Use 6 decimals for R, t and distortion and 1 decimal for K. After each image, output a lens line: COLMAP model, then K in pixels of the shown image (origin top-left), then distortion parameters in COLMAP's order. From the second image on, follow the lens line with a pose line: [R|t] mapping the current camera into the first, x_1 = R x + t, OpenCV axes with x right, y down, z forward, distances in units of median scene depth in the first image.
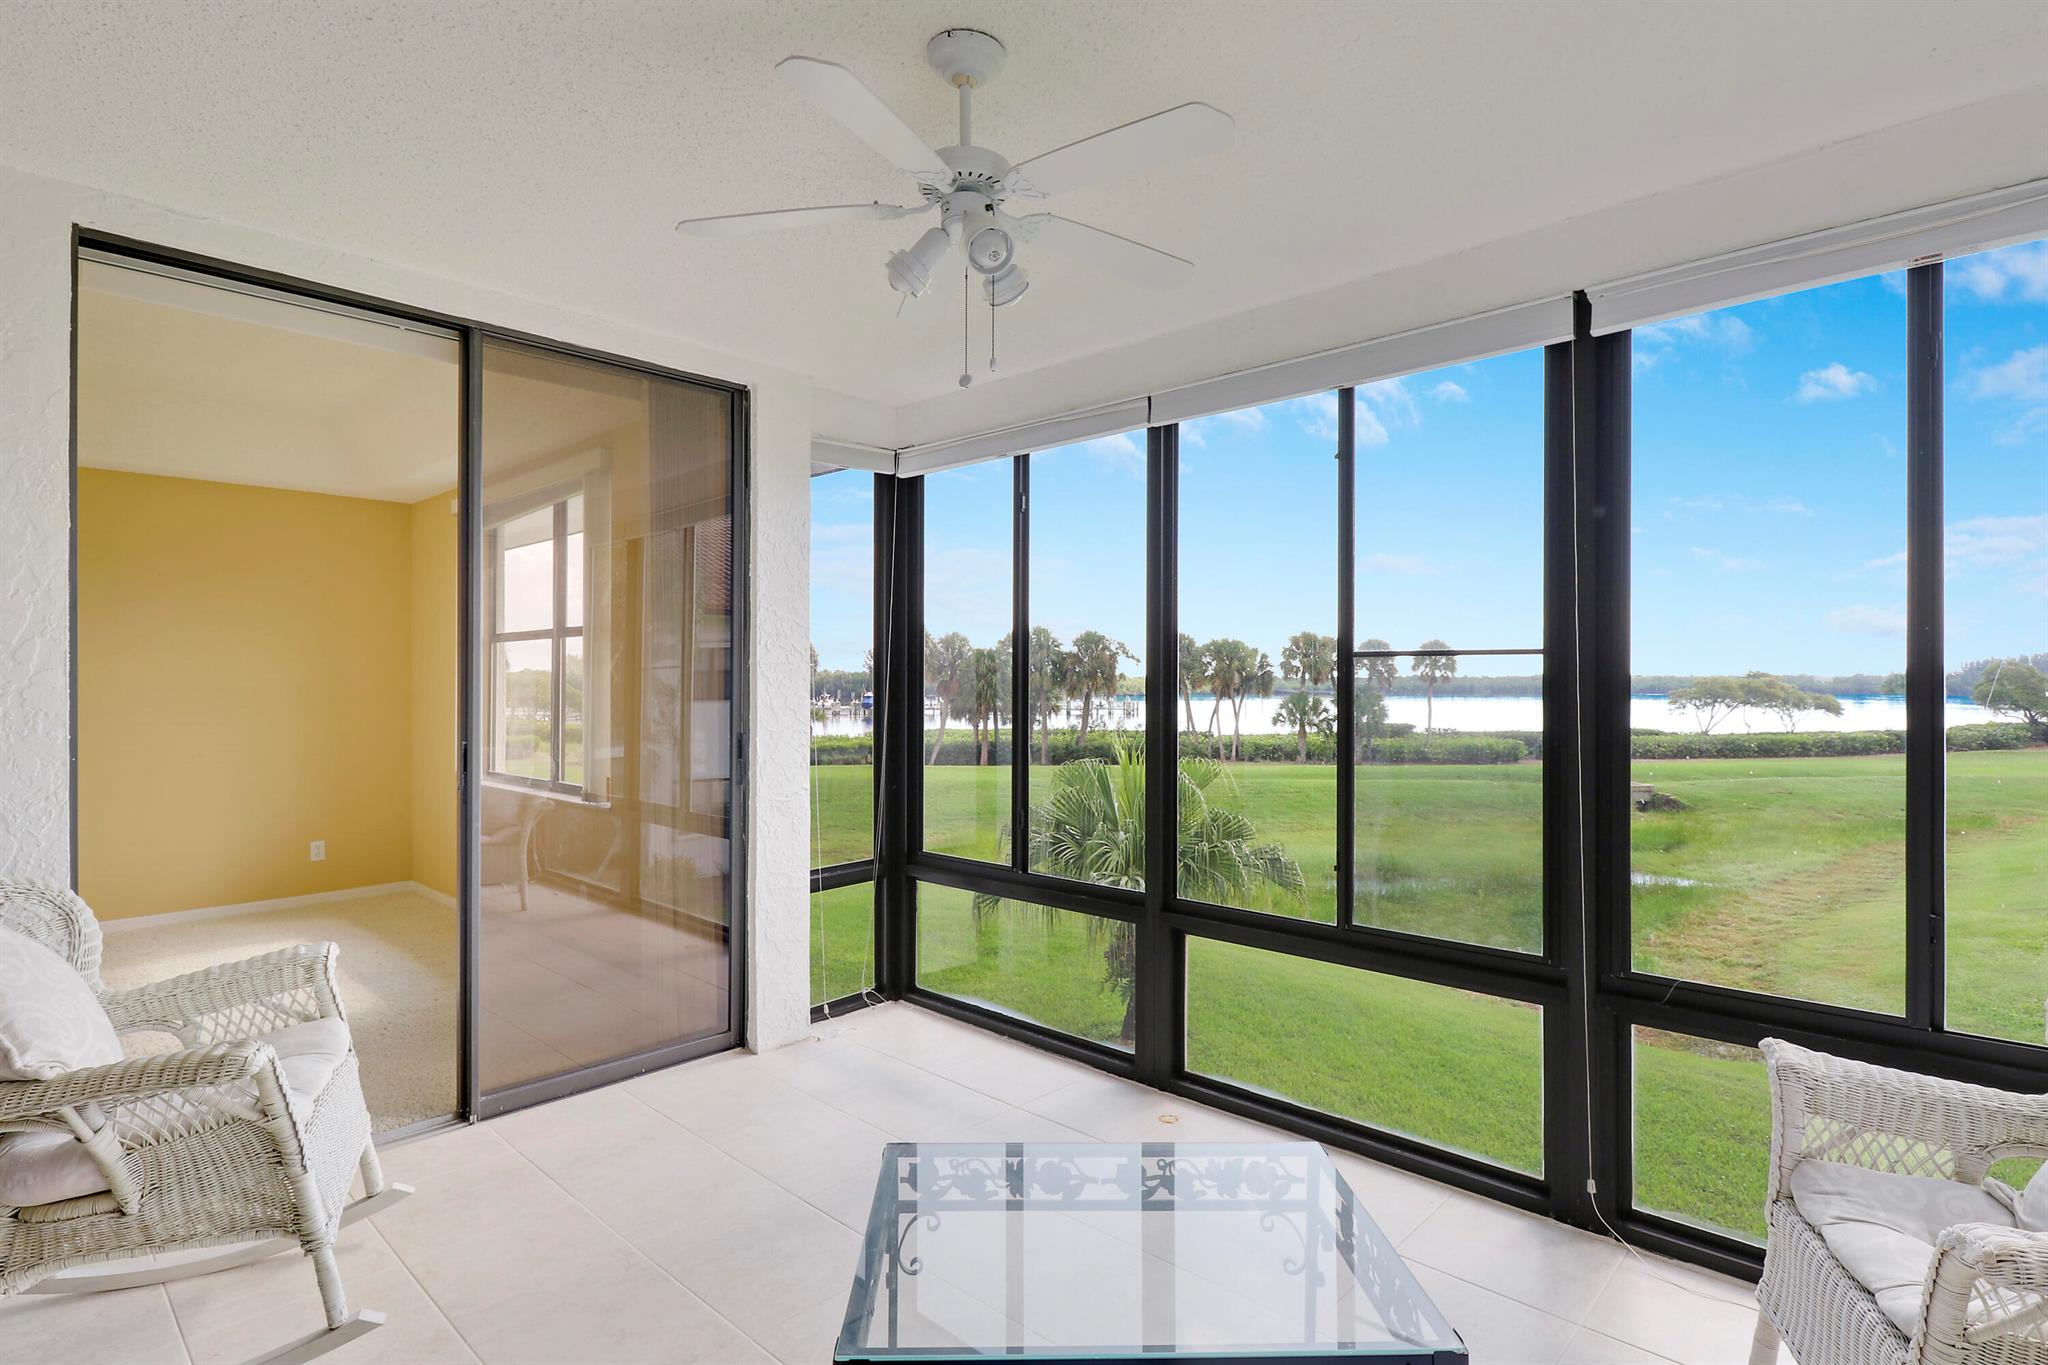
lens RADIAL K [[1034.6, 0, 994.4], [0, 1034.6, 687.6], [0, 0, 1]] dist [0.000788, -0.009175]
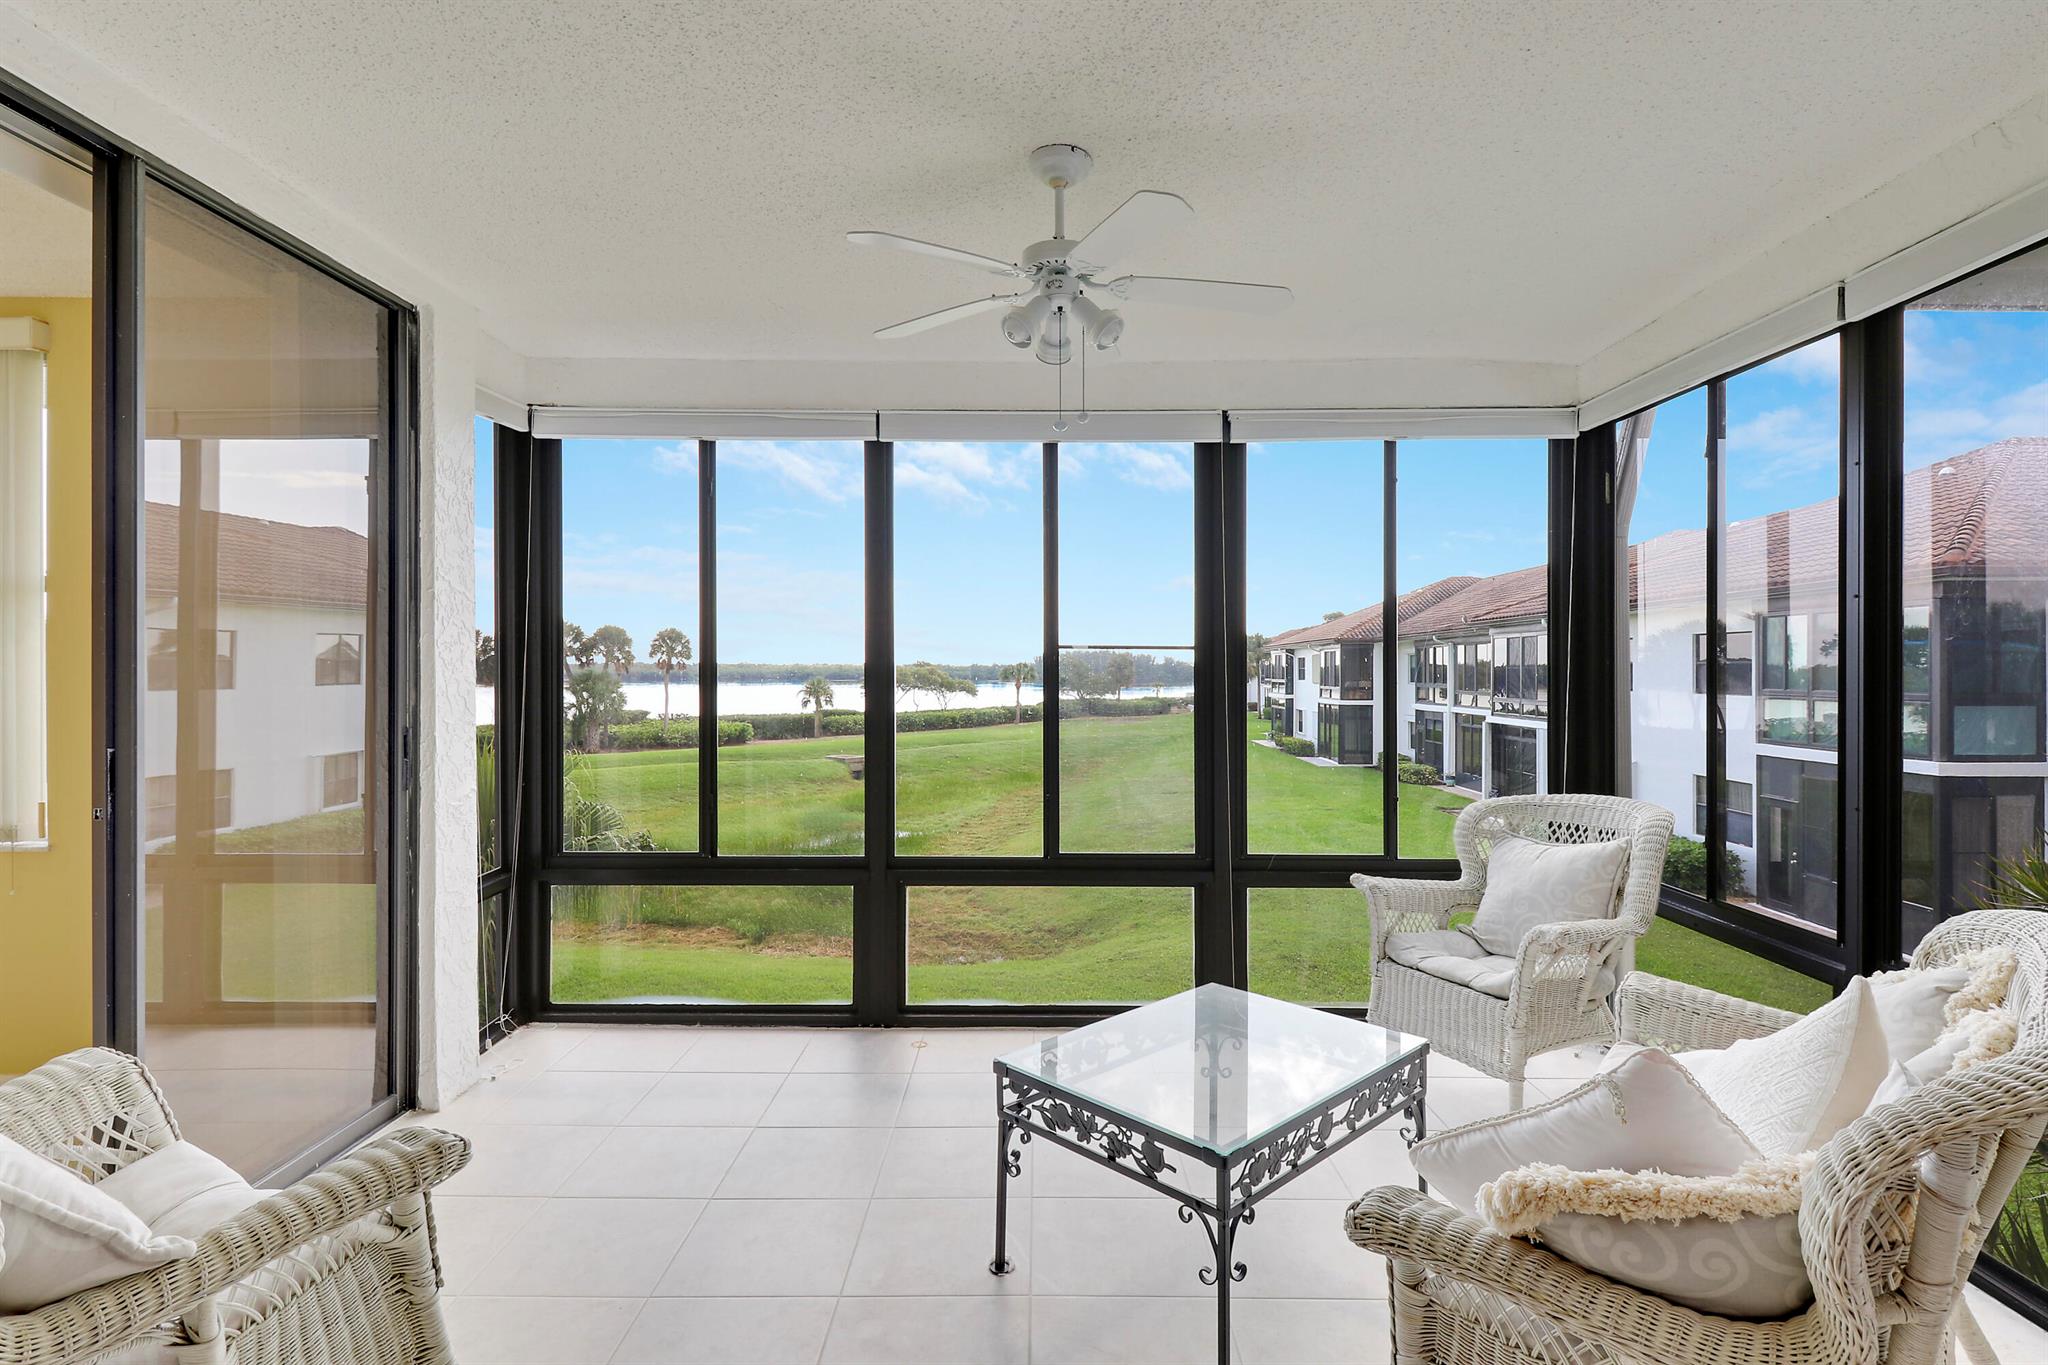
lens RADIAL K [[1030.4, 0, 1047.9], [0, 1030.4, 673.9], [0, 0, 1]] dist [0.012721, -0.000730]
pose [[0.722481, 0.000283, 0.691391, -0.416115], [-0.000053, 1.000000, -0.000354, 0.001650], [-0.691391, 0.000219, 0.722481, 0.051166]]
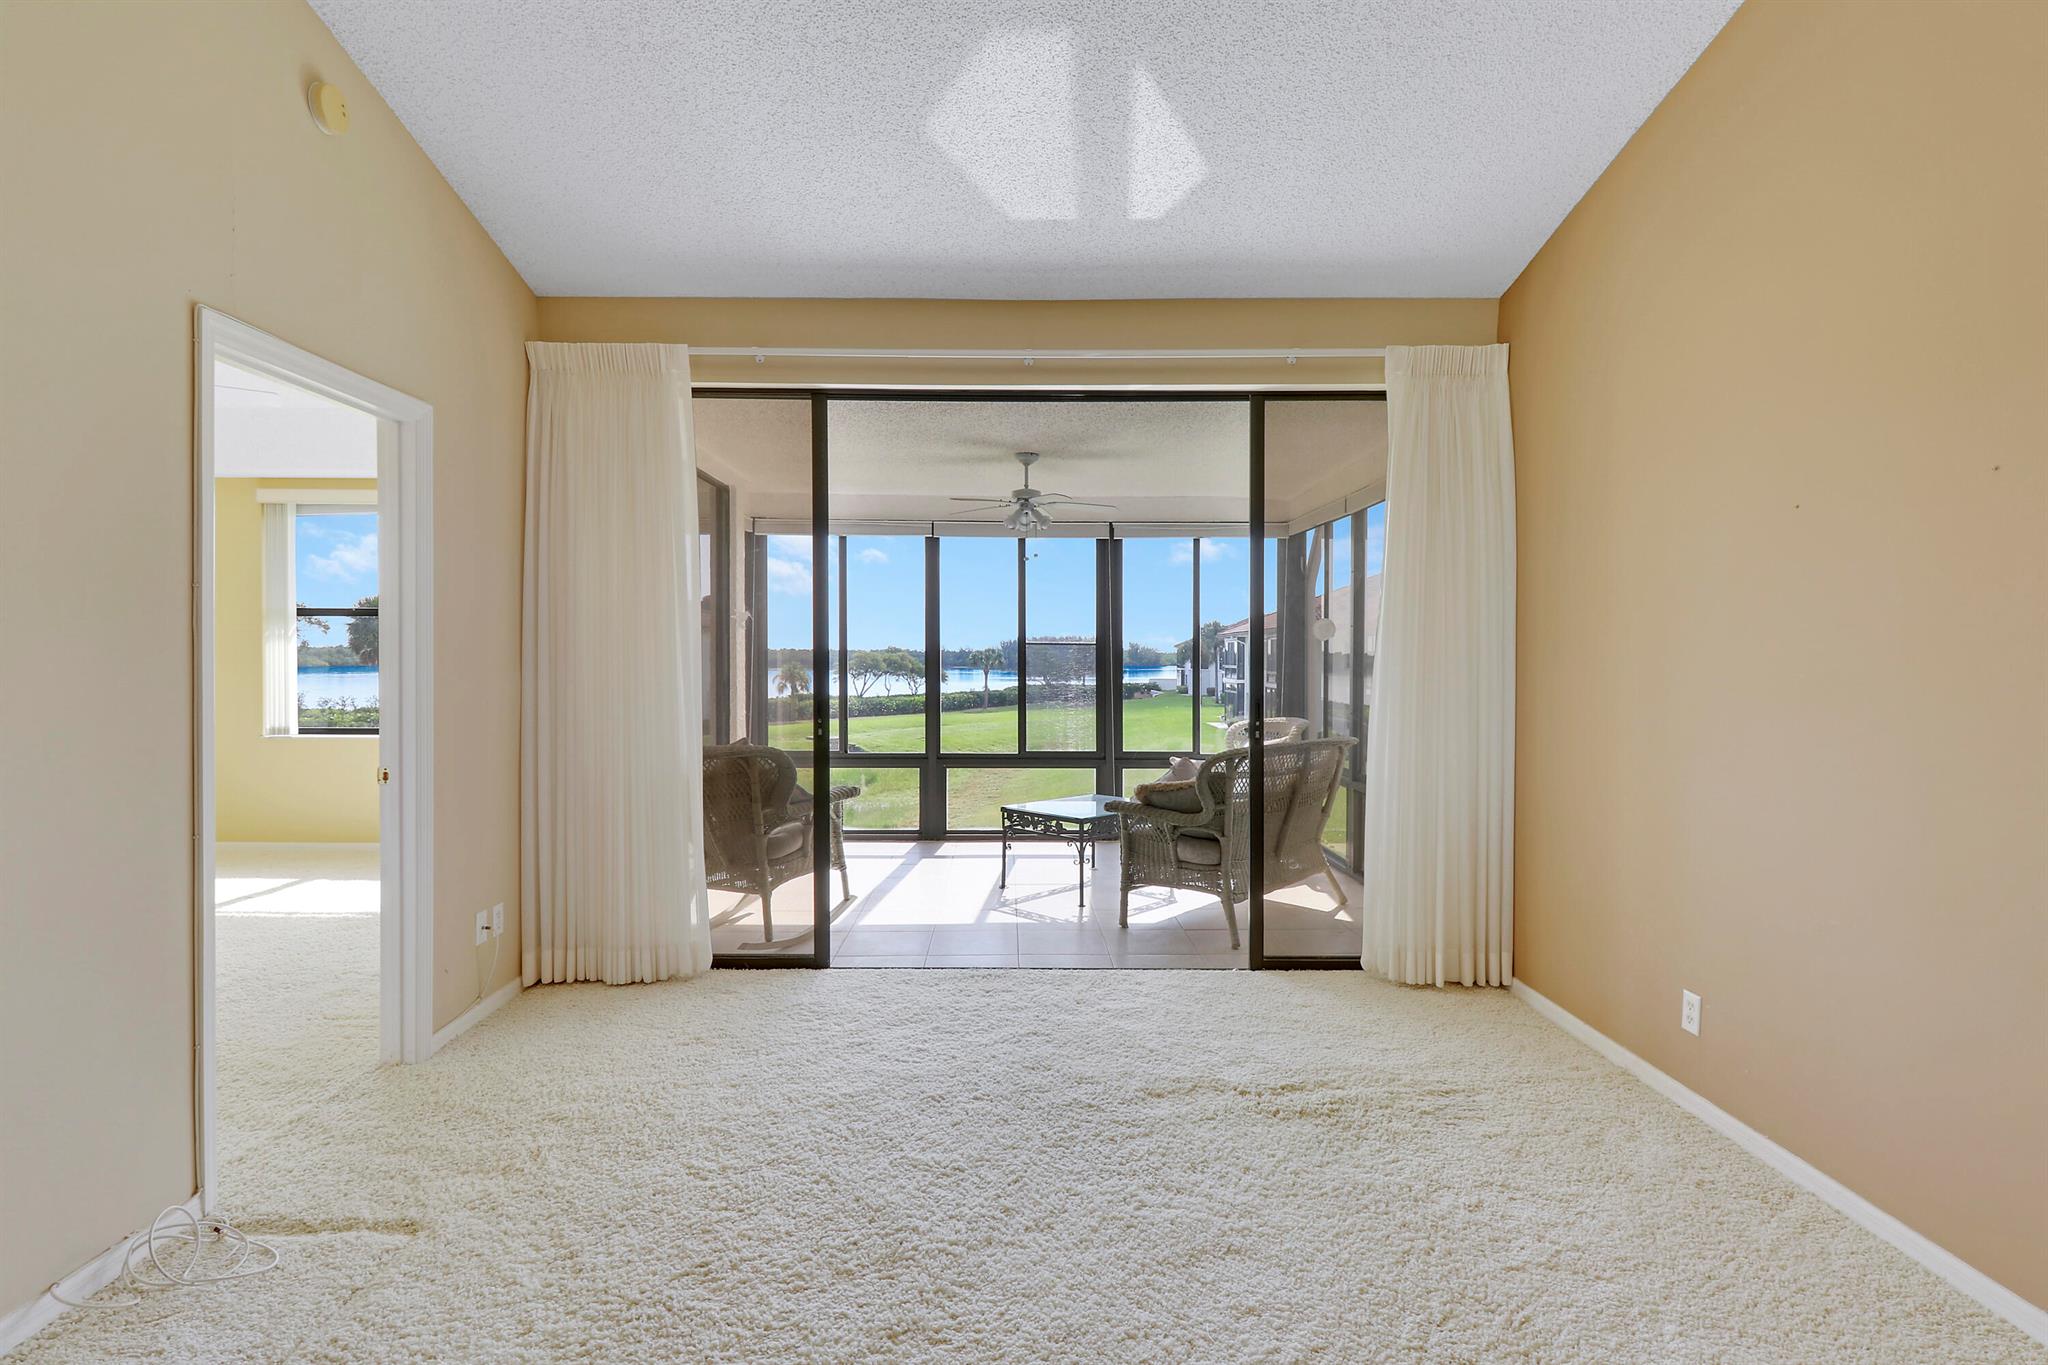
lens RADIAL K [[1005.6, 0, 1027.7], [0, 1005.6, 674.7], [0, 0, 1]] dist [0.005420, -0.013717]
pose [[0.713504, -0.009076, 0.700593, -1.008964], [-0.001109, 0.999900, 0.014083, 0.005014], [-0.700651, -0.010825, 0.713422, -0.554141]]
